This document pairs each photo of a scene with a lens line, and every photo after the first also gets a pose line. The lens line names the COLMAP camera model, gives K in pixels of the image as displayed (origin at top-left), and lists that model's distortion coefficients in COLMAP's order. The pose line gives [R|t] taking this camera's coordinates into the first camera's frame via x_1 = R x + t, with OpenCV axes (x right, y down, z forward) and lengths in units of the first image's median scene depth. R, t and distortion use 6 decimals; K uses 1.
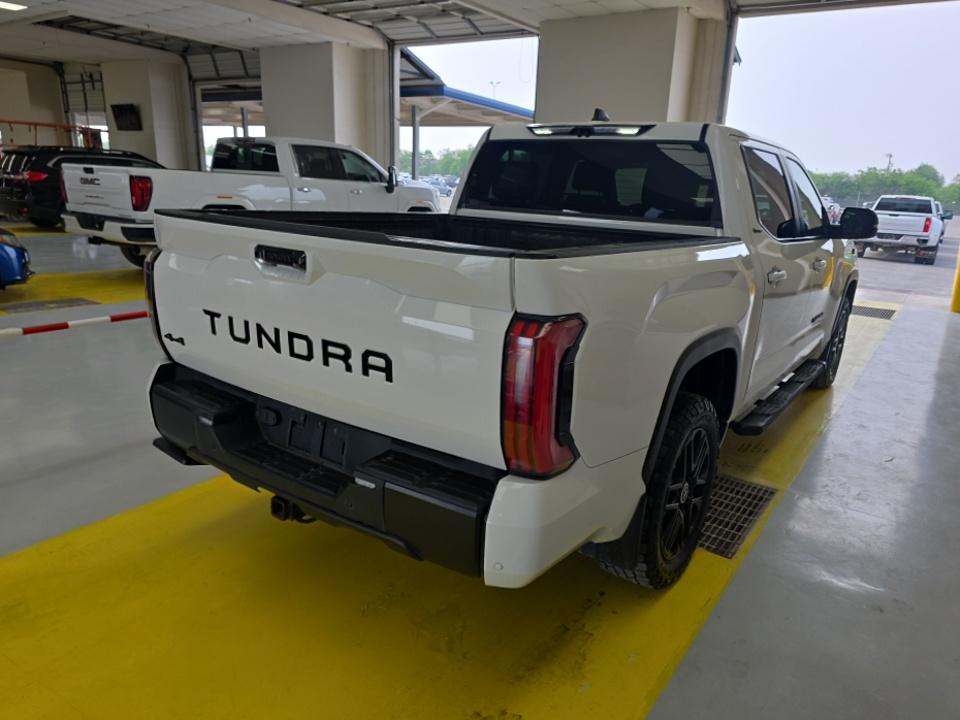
lens RADIAL K [[680.2, 0, 496.0], [0, 680.2, 360.2], [0, 0, 1]] dist [0.029187, -0.002272]
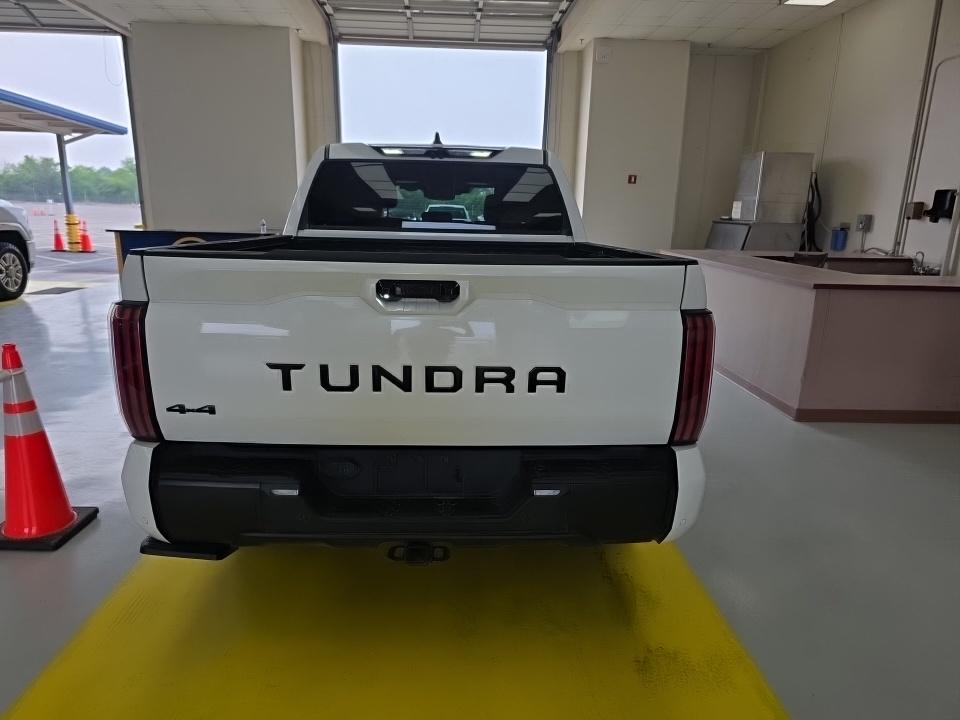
lens RADIAL K [[647.8, 0, 481.7], [0, 647.8, 365.5], [0, 0, 1]] dist [0.078650, -0.067904]
pose [[0.799863, -0.171890, 0.575042, -0.727285], [0.170707, 0.983695, 0.056597, -0.077594], [-0.575395, 0.052894, 0.816164, 0.200513]]
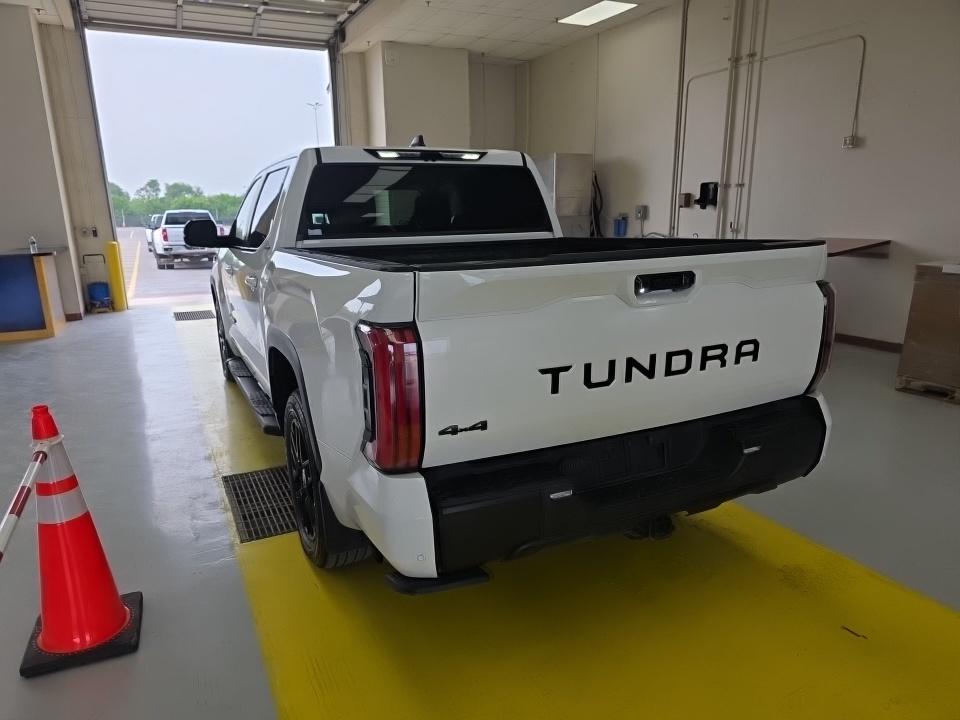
lens RADIAL K [[656.4, 0, 480.0], [0, 656.4, 360.0], [0, 0, 1]] dist [0.055070, -0.039025]
pose [[0.487105, -0.252669, 0.835995, -1.215164], [0.266020, 0.954673, 0.133537, -0.227840], [-0.831842, 0.157345, 0.532241, 0.671178]]
